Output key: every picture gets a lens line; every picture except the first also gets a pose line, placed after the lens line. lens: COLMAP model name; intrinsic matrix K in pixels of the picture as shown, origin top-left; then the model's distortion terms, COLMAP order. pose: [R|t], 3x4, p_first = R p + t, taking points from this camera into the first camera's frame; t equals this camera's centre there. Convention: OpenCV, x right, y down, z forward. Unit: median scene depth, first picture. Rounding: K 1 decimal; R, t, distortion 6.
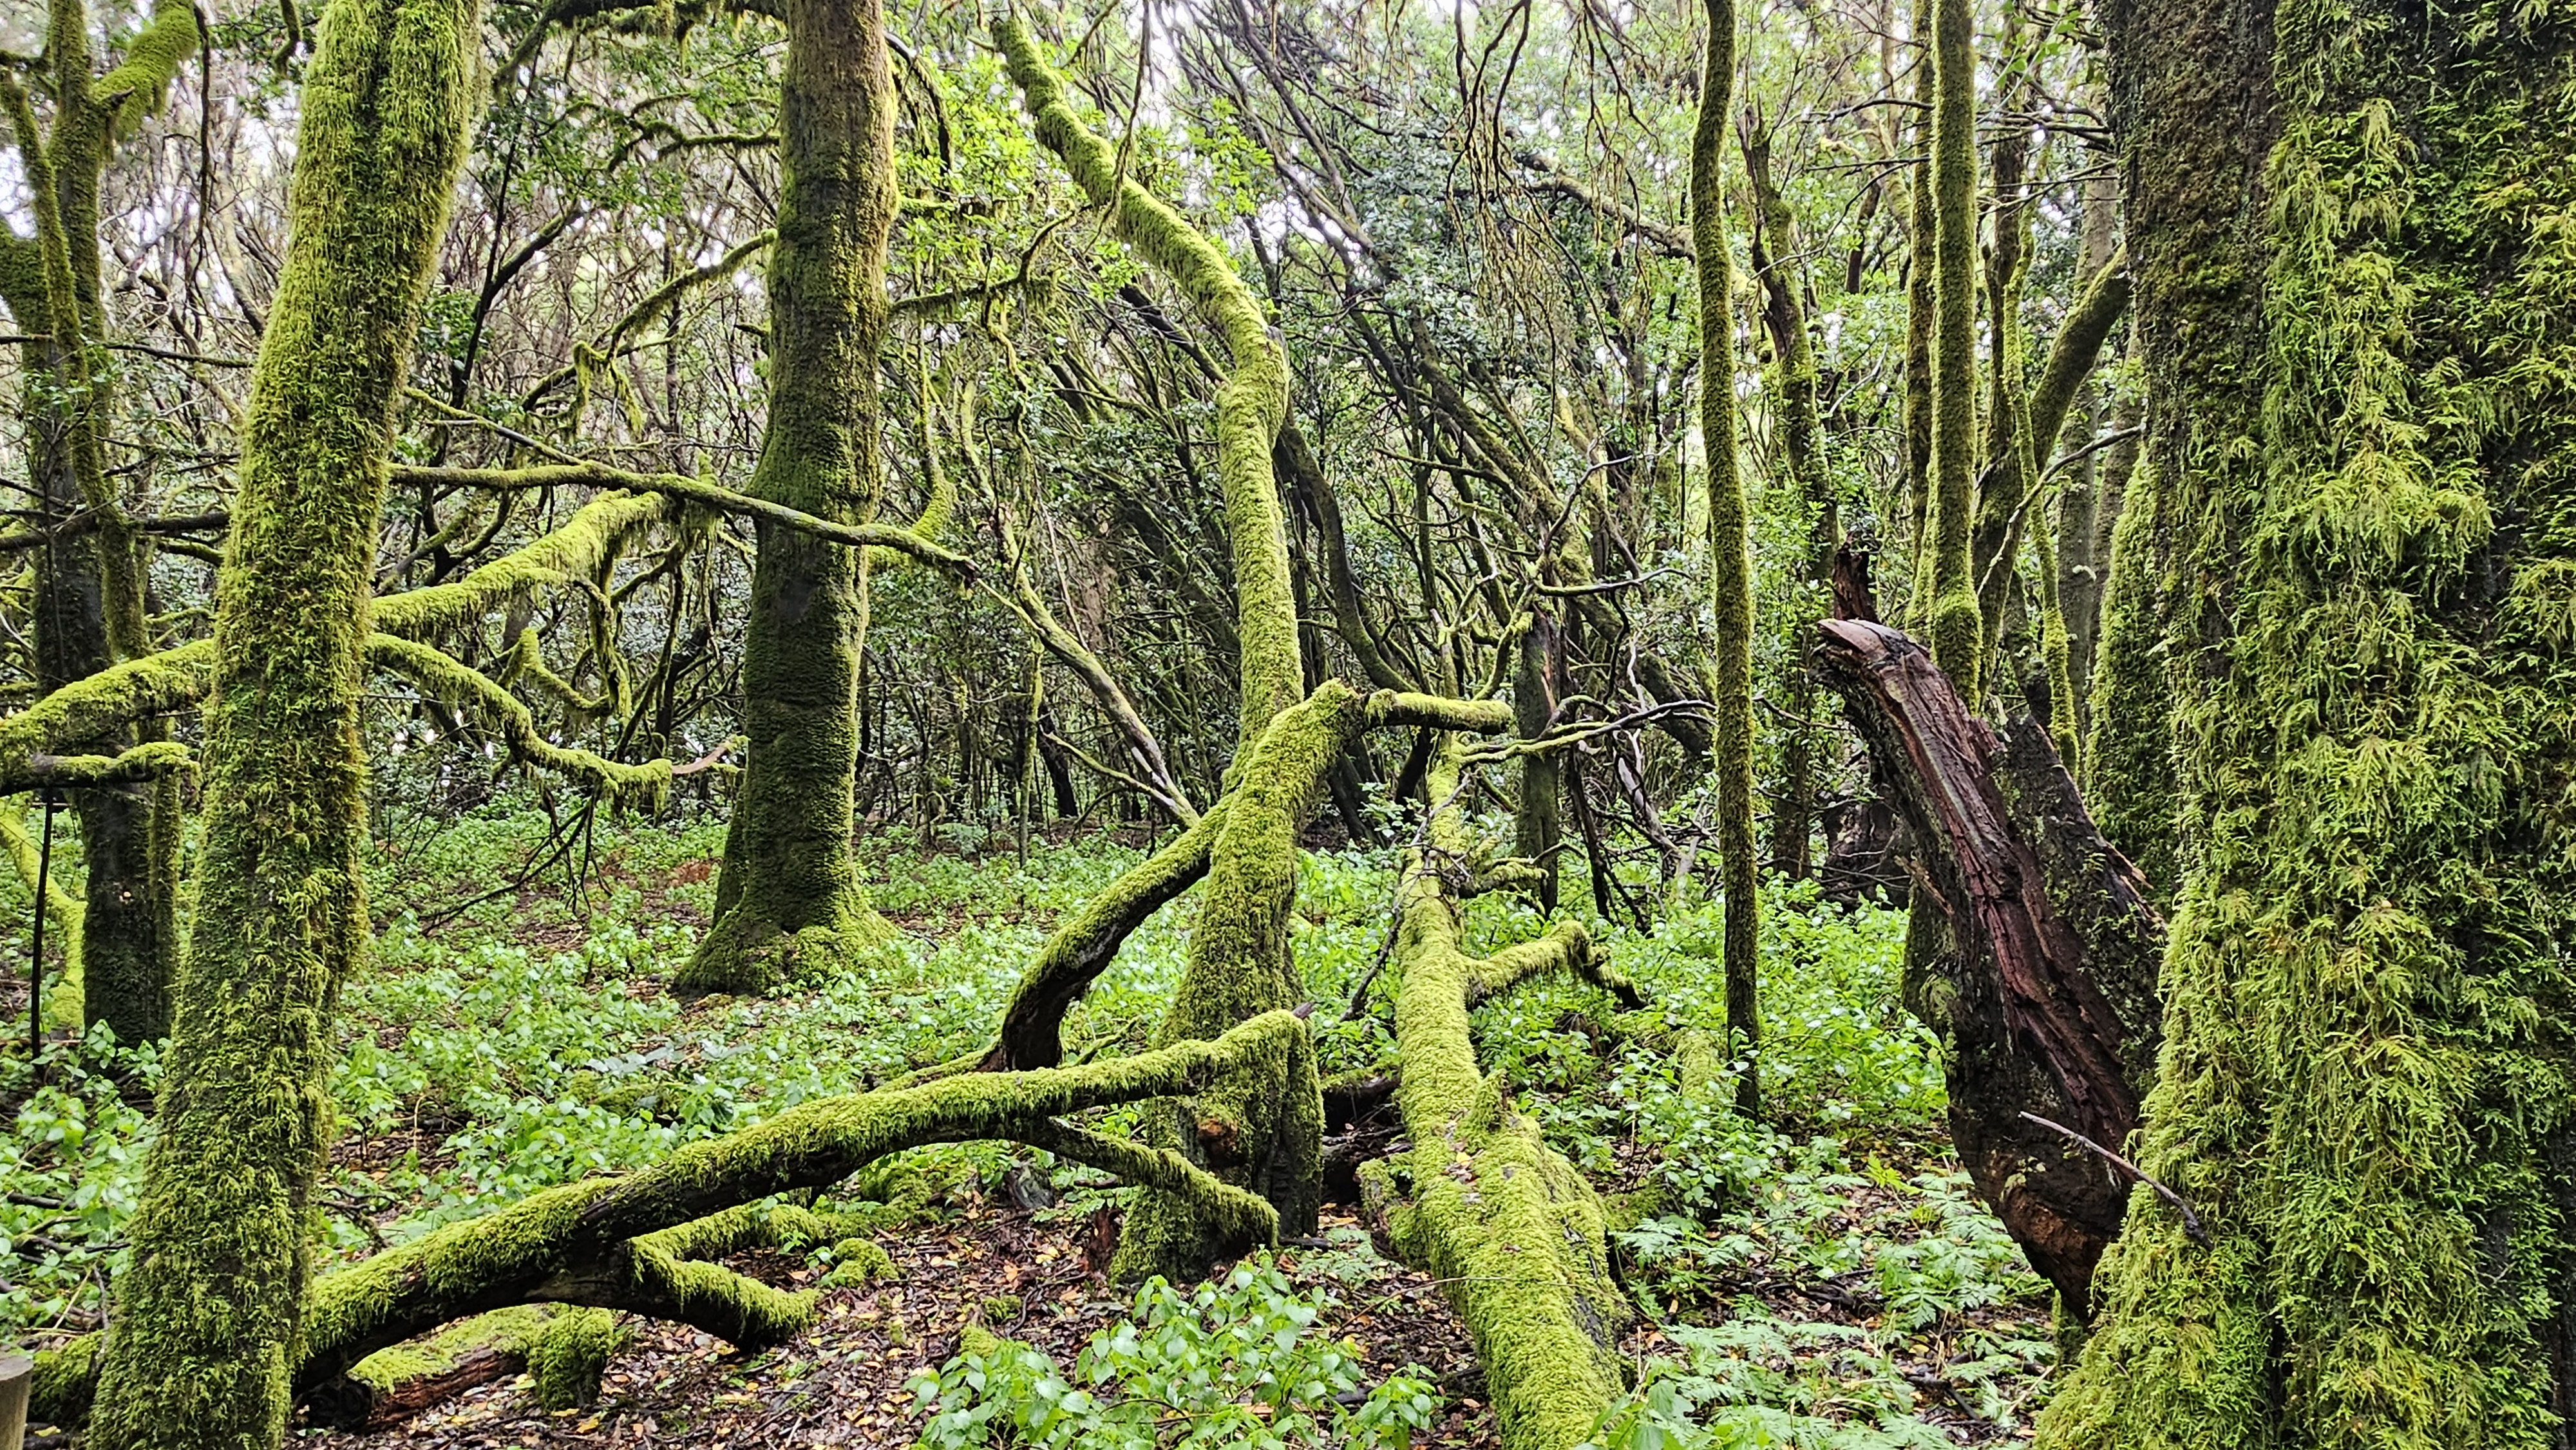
lens RADIAL K [[1622.1, 0, 1271.7], [0, 1622.1, 734.9], [0, 0, 1]] dist [-0.011062, 0.000348]
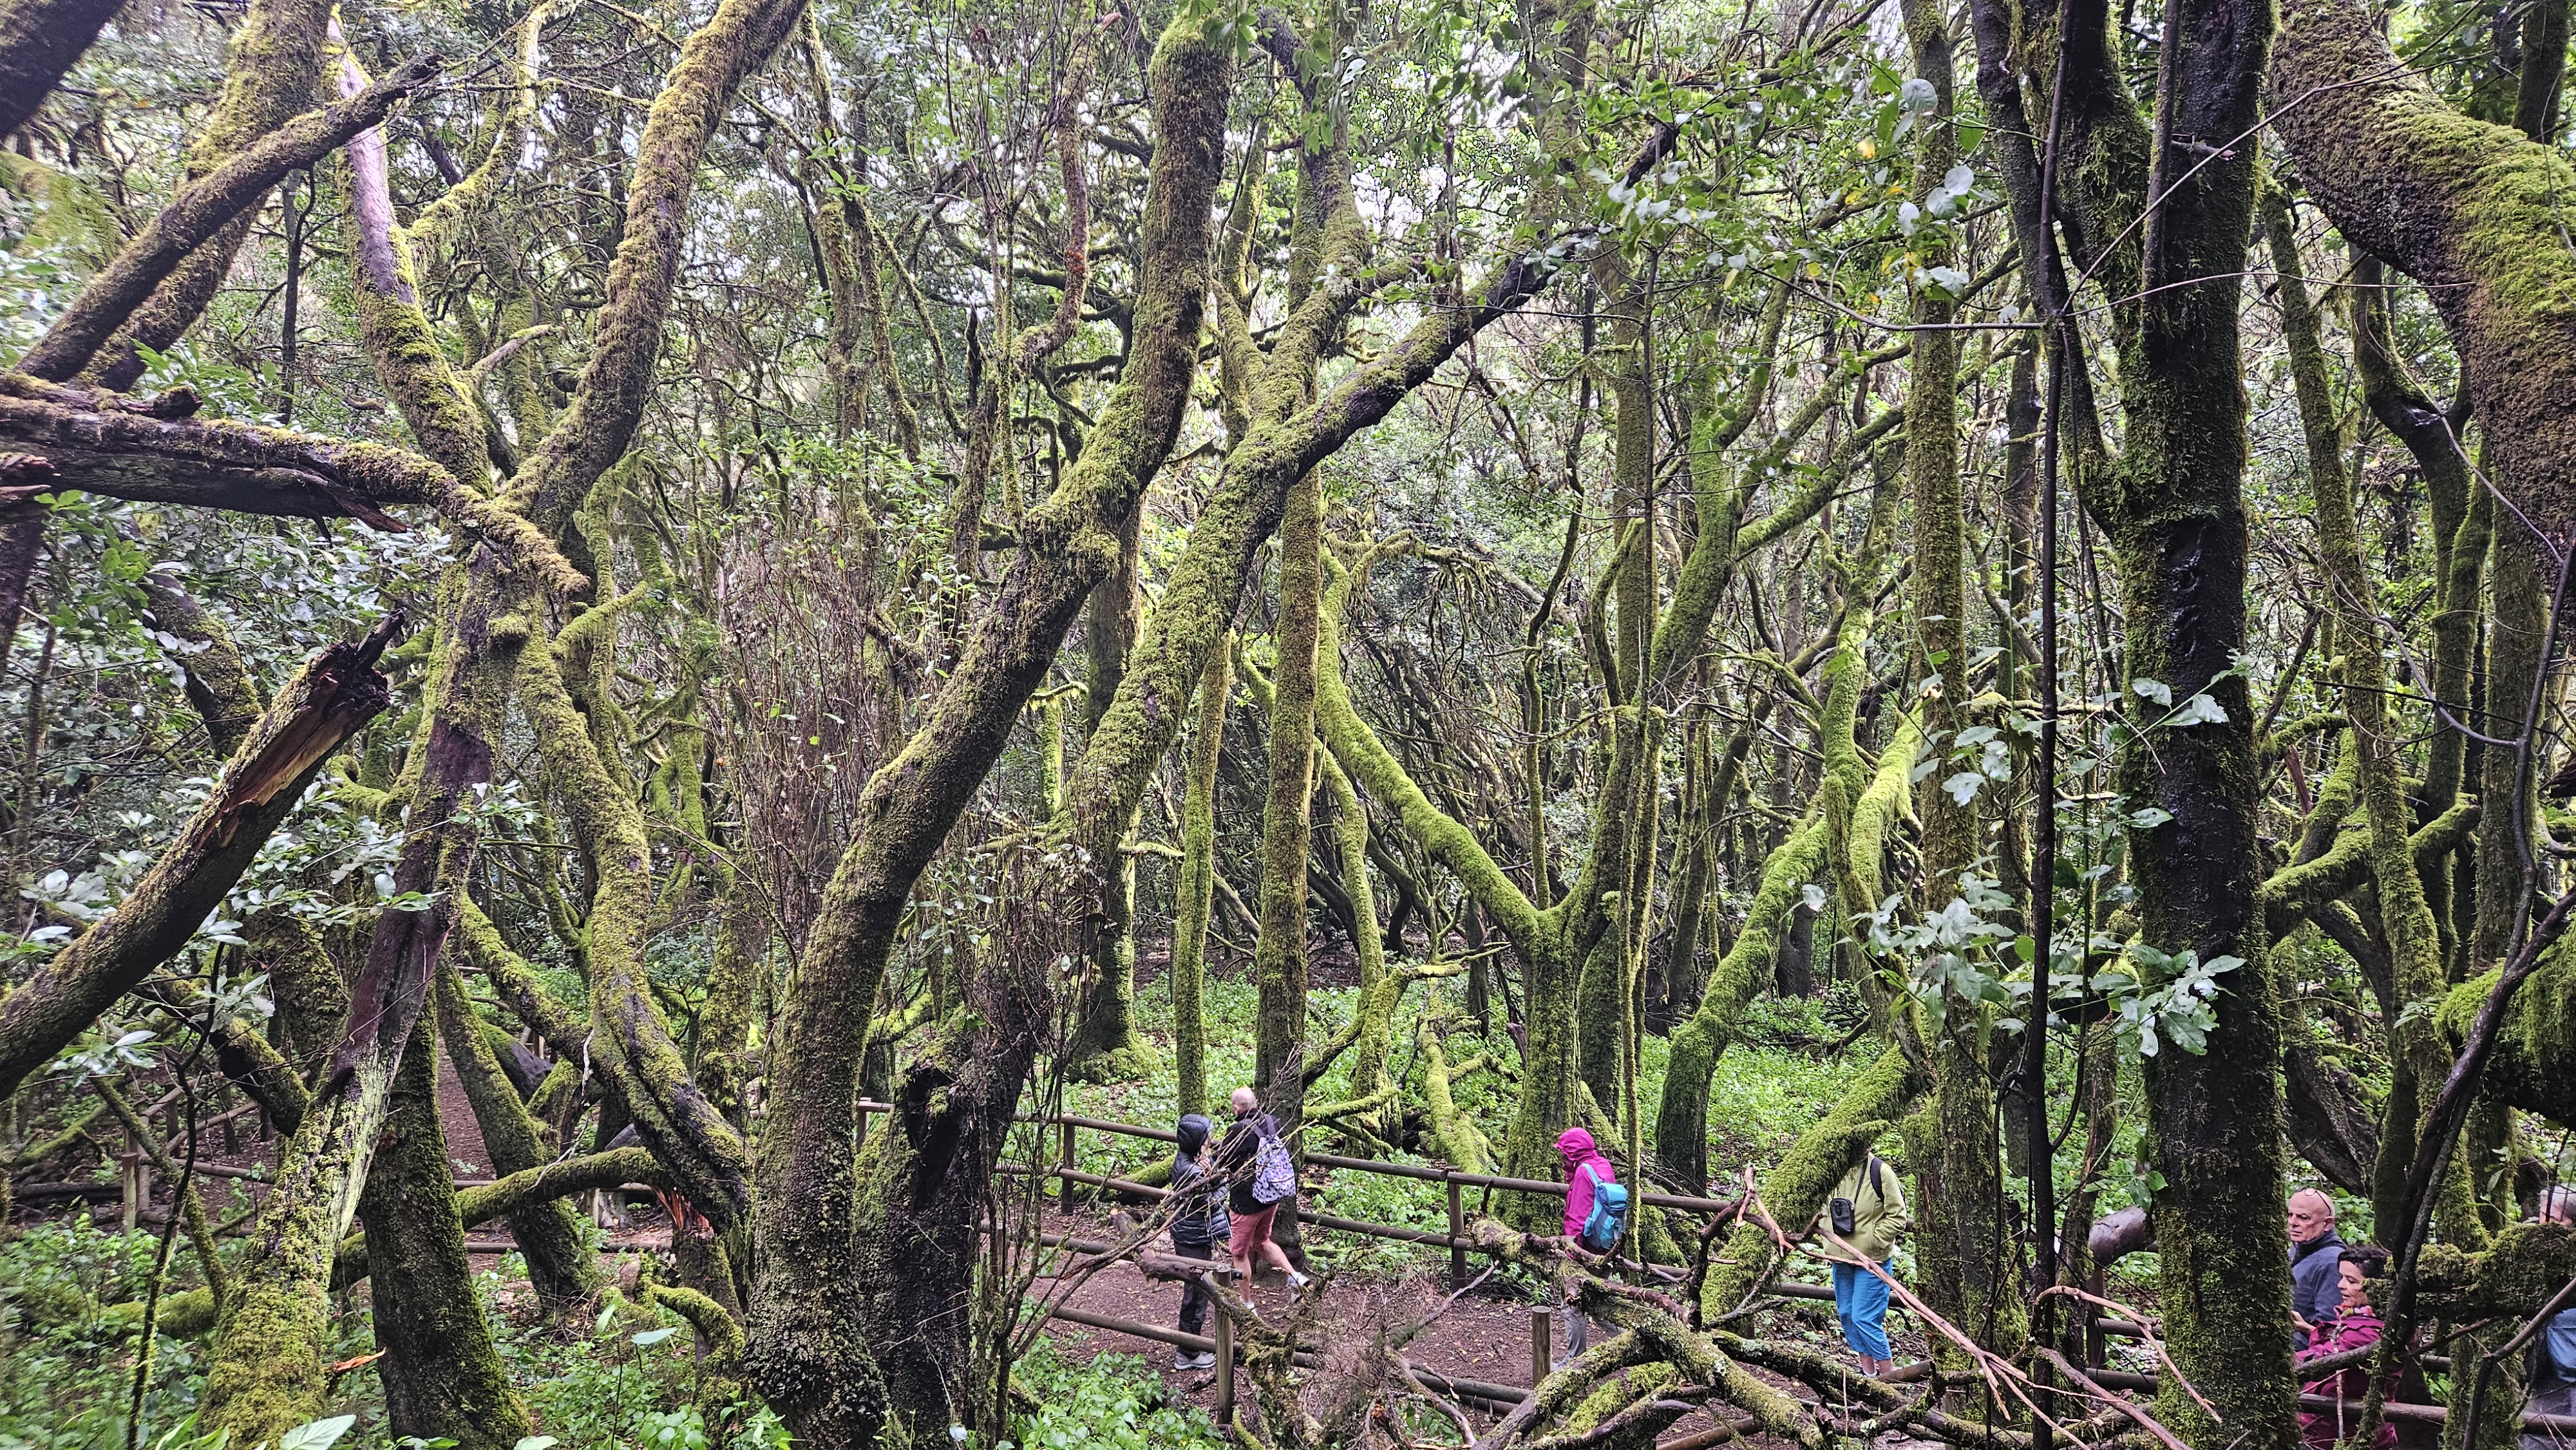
lens RADIAL K [[1678.4, 0, 1279.6], [0, 1678.4, 721.9], [0, 0, 1]] dist [0.046119, -0.042034]
pose [[0.999288, -0.016120, 0.034125, -0.333232], [0.017504, 0.999020, -0.040645, -0.439680], [-0.033437, 0.041214, 0.998591, -2.457450]]
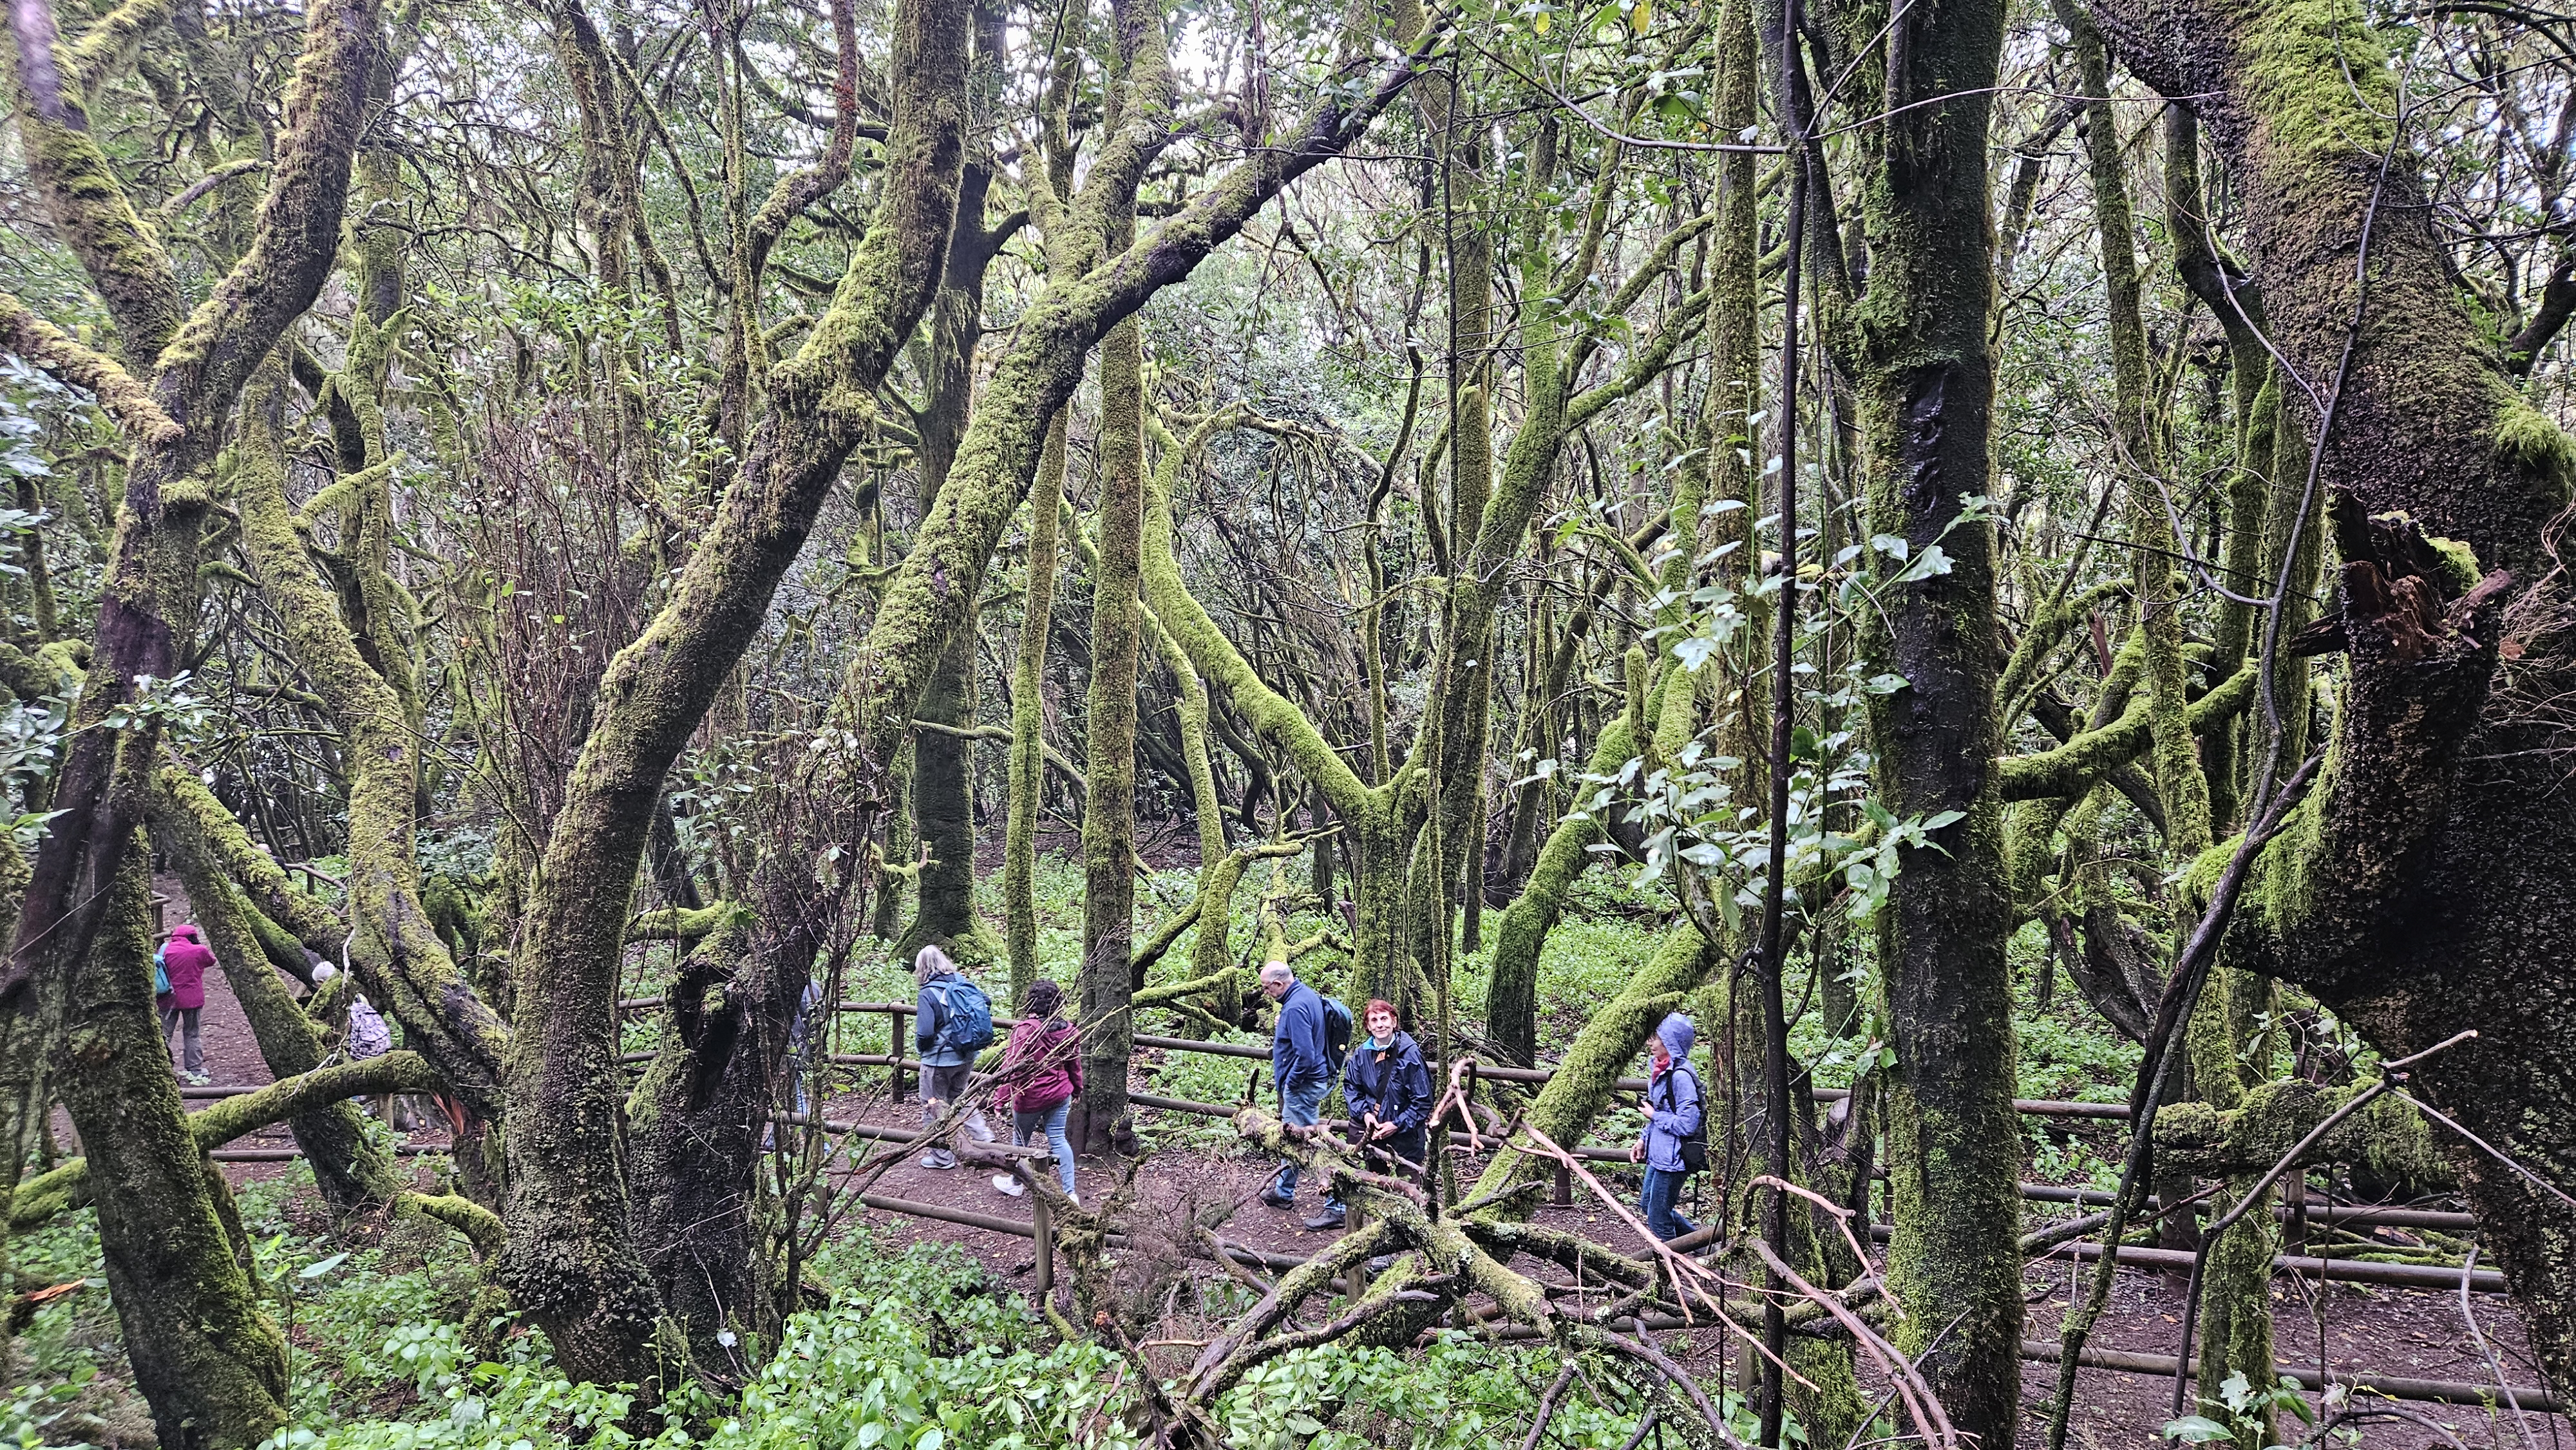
lens RADIAL K [[1678.4, 0, 1281.2], [0, 1678.4, 731.0], [0, 0, 1]] dist [0.046119, -0.042034]
pose [[0.993483, -0.031338, 0.109589, -0.253304], [0.027397, 0.998929, 0.037277, -0.433940], [-0.110640, -0.034031, 0.993278, -2.394225]]
